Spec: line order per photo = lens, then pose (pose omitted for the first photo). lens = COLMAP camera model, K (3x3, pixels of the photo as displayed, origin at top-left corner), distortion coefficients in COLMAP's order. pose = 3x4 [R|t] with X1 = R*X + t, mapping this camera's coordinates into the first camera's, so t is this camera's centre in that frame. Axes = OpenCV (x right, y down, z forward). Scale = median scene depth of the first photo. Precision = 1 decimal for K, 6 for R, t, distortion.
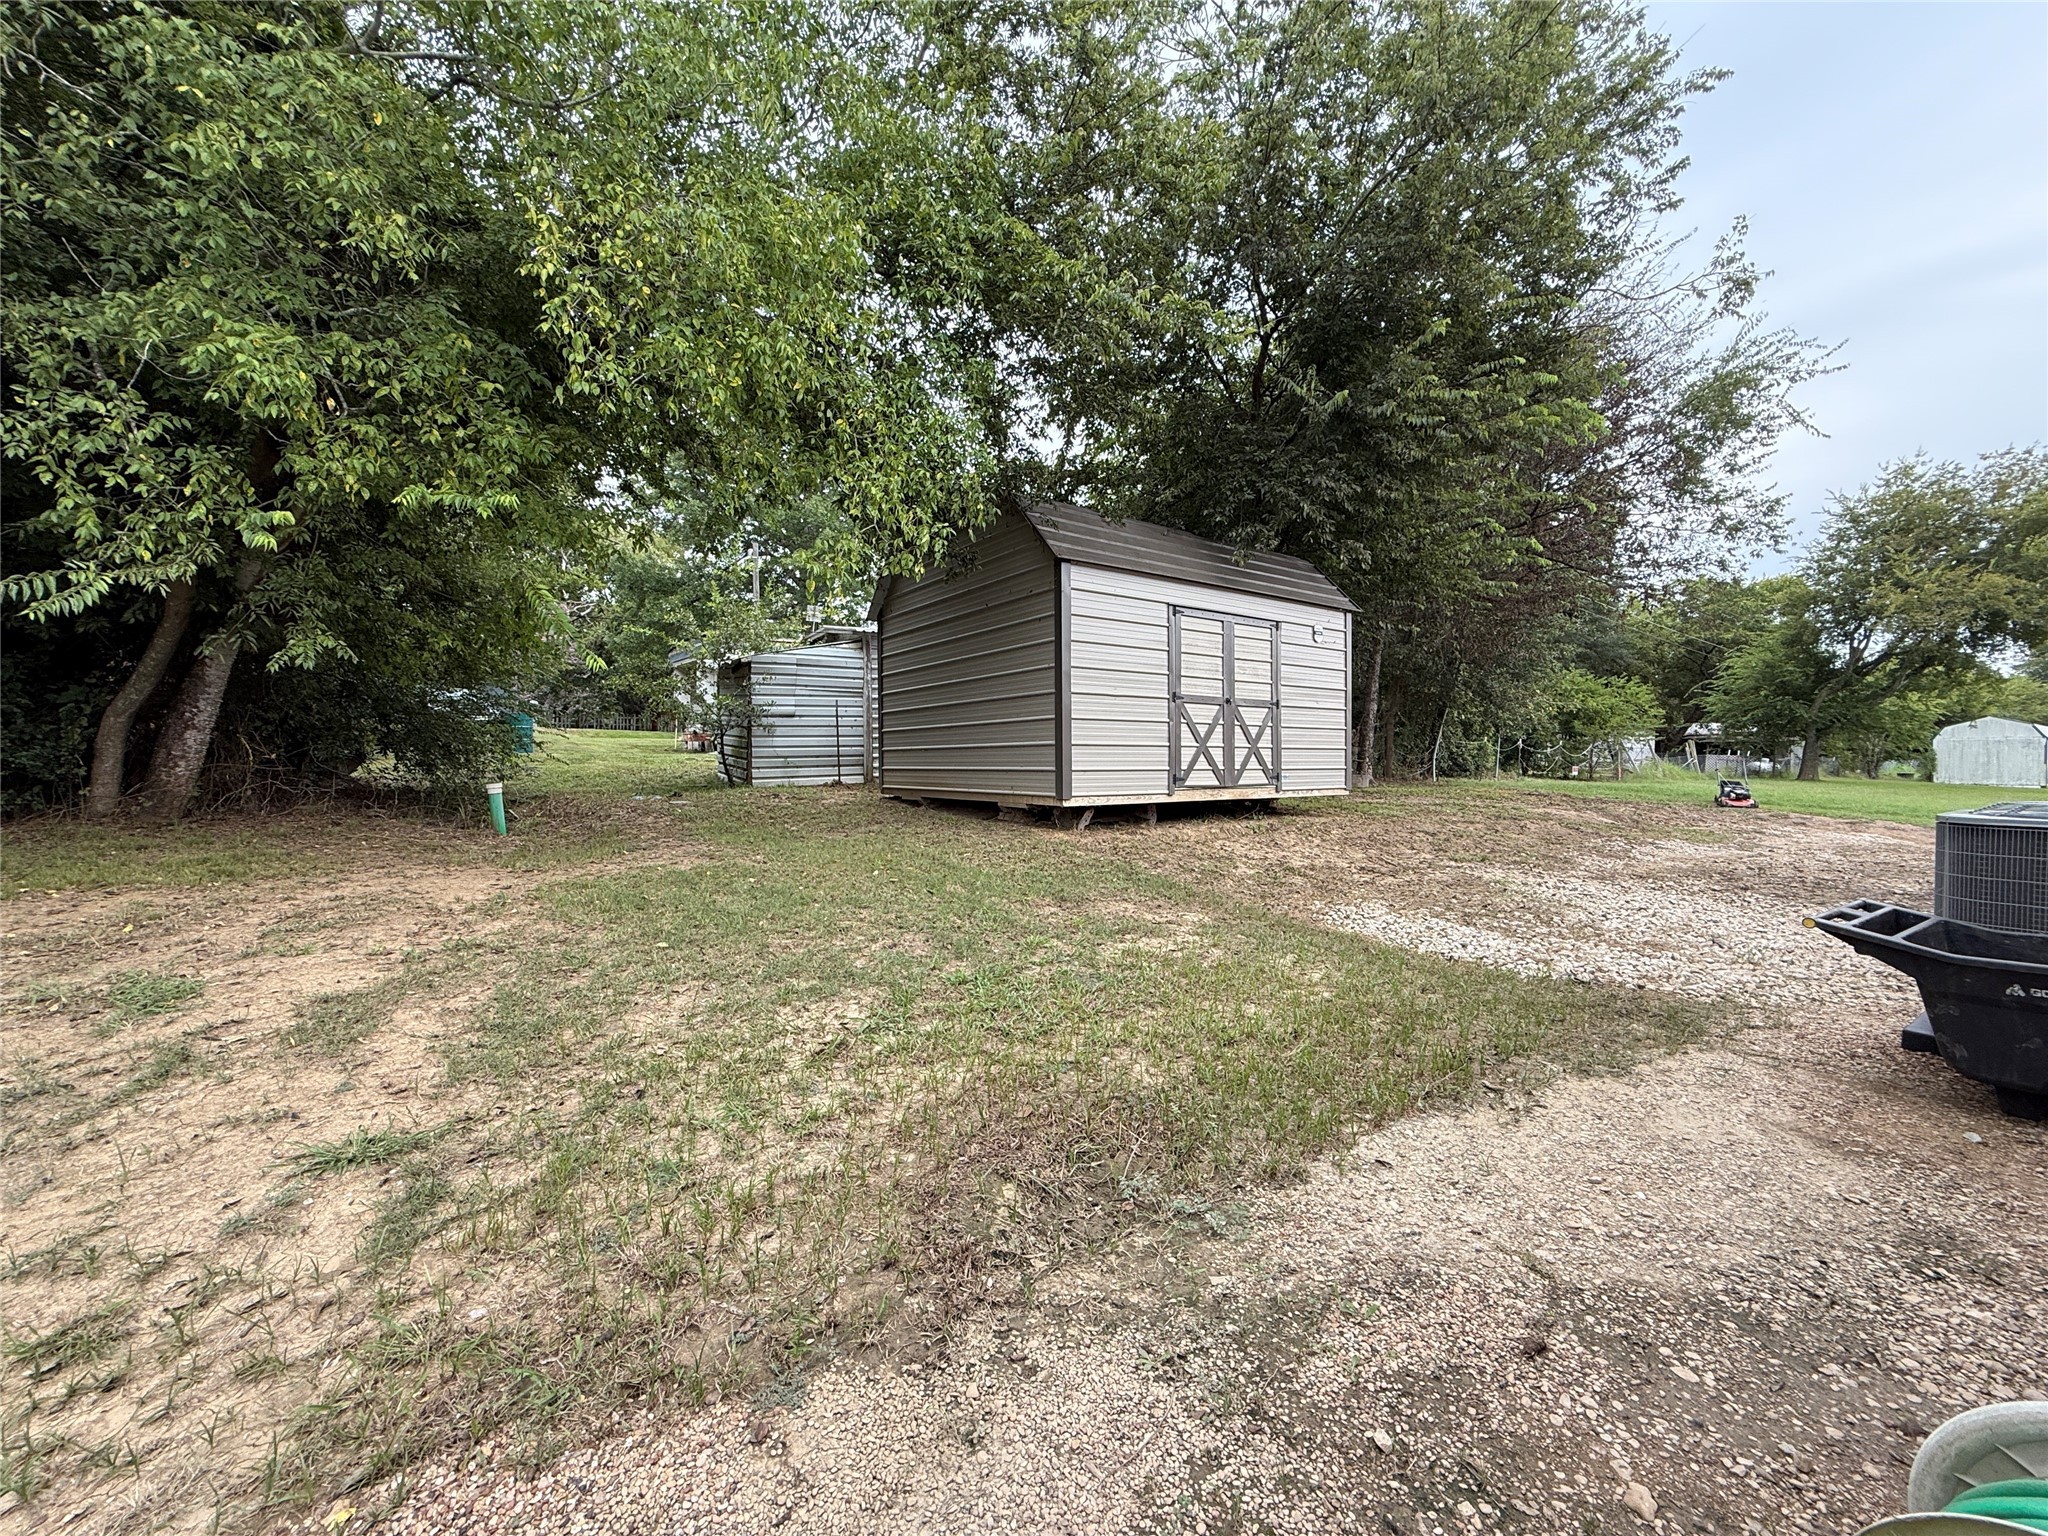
lens RADIAL K [[811.2, 0, 1023.7], [0, 811.2, 771.6], [0, 0, 1]] dist [-0.001974, 0.001472]
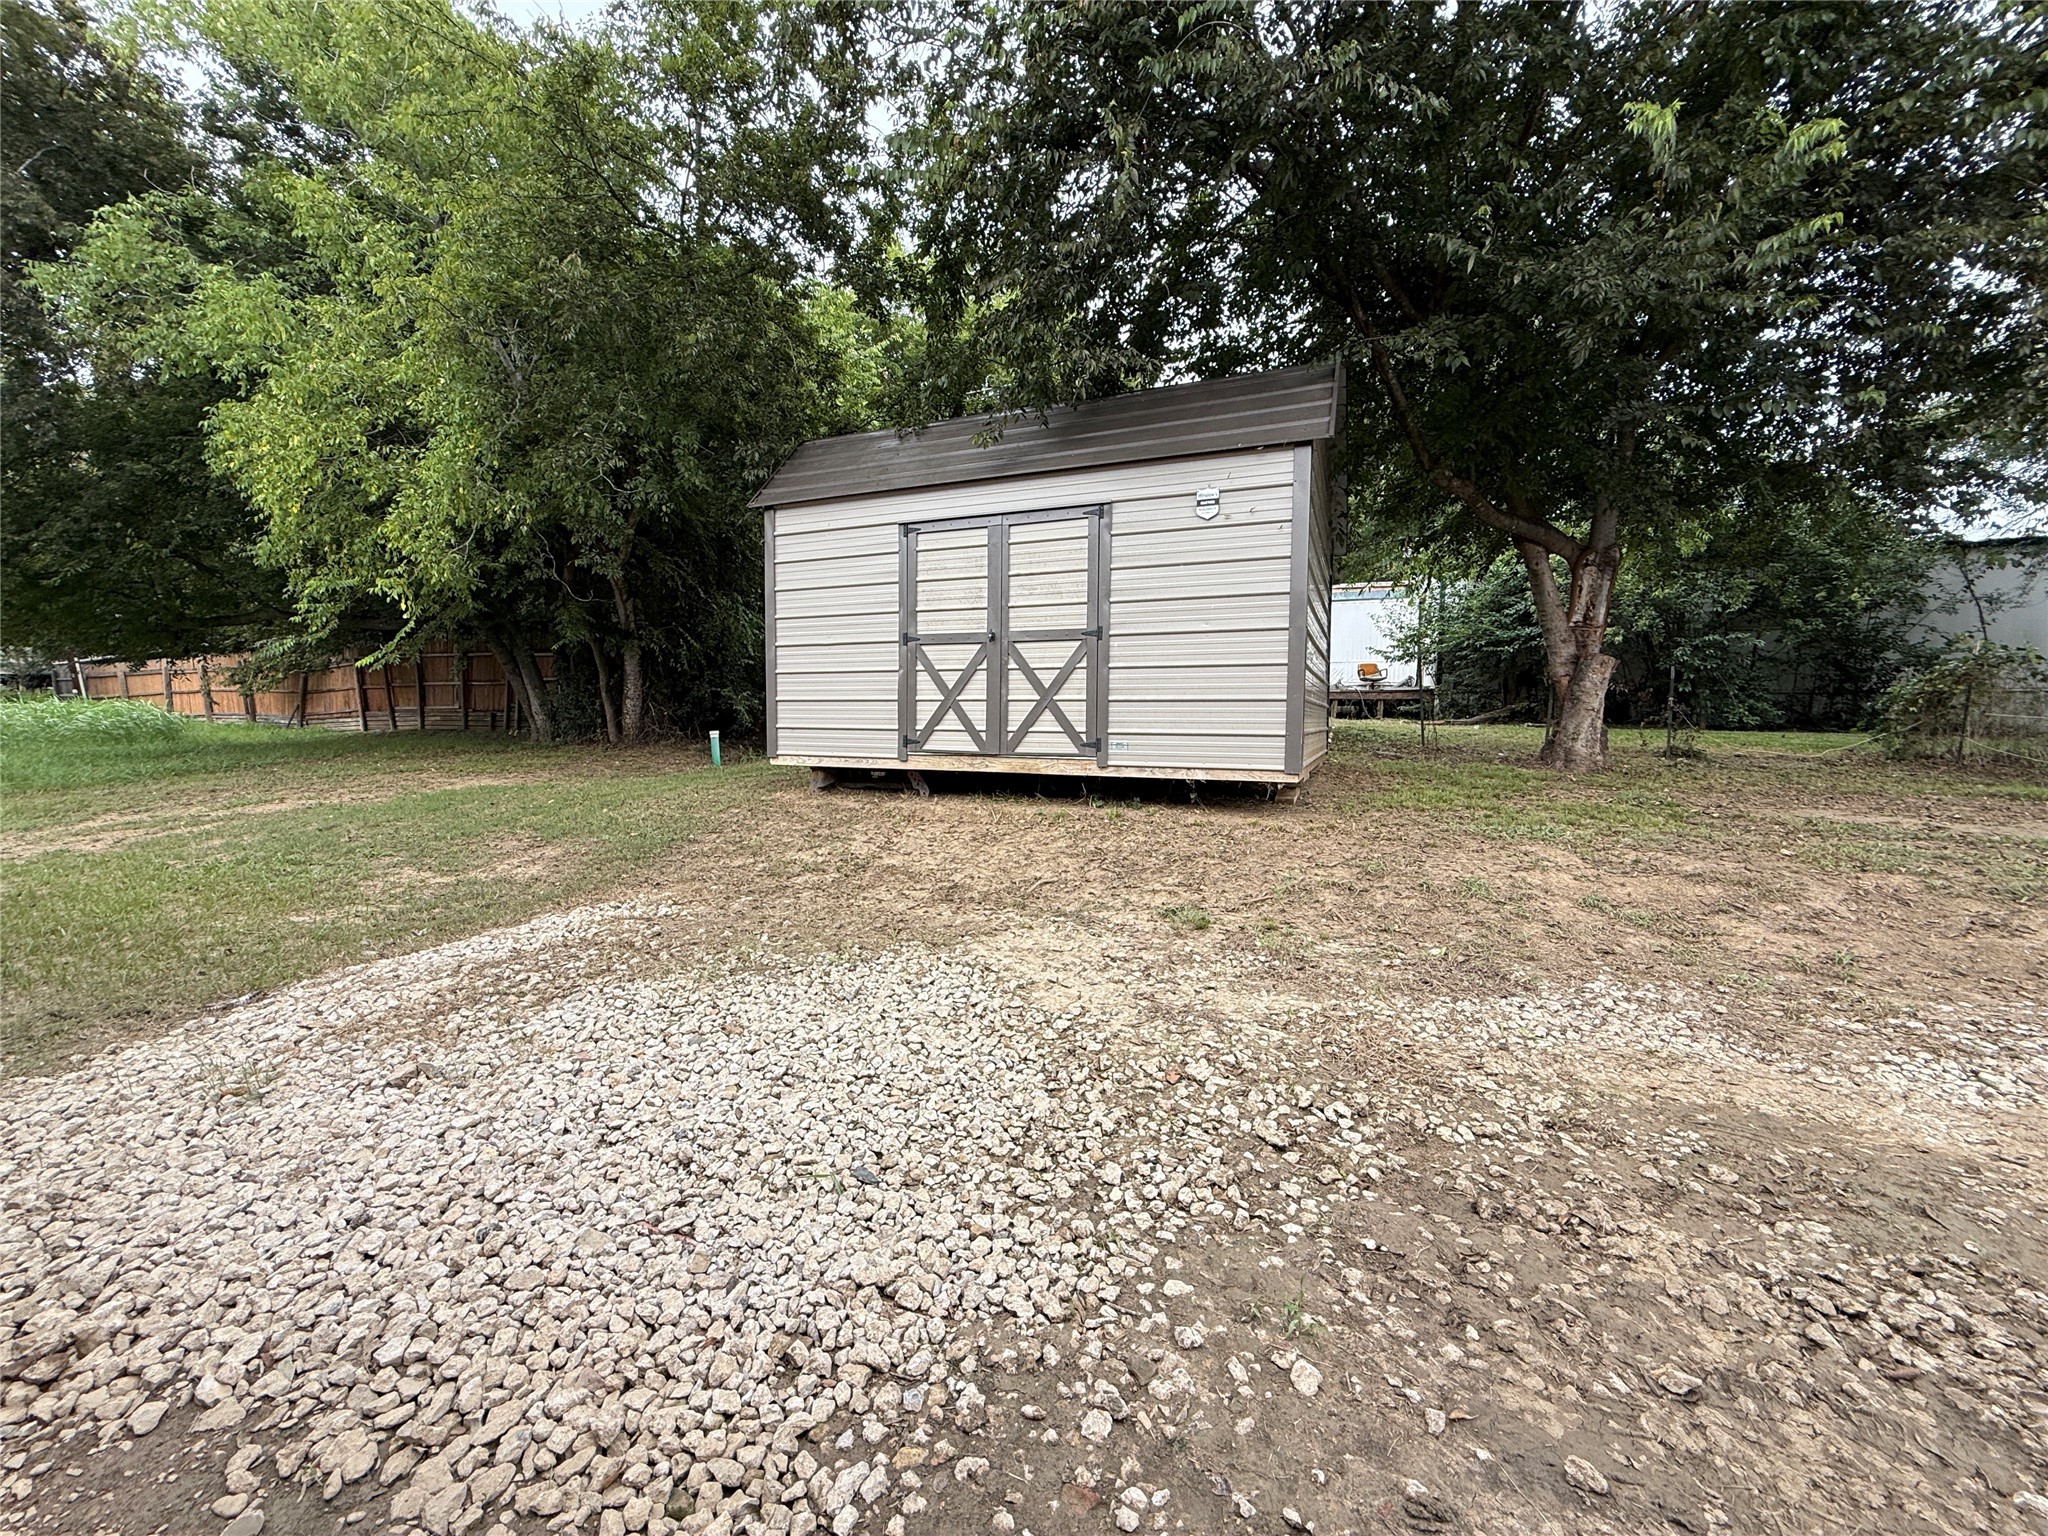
lens RADIAL K [[811.2, 0, 1023.5], [0, 811.2, 758.3], [0, 0, 1]] dist [-0.001974, 0.001472]
pose [[0.511378, 0.046709, -0.858085, 0.898822], [-0.020692, 0.998902, 0.042042, -0.009505], [0.859106, -0.003744, 0.511783, 0.656103]]
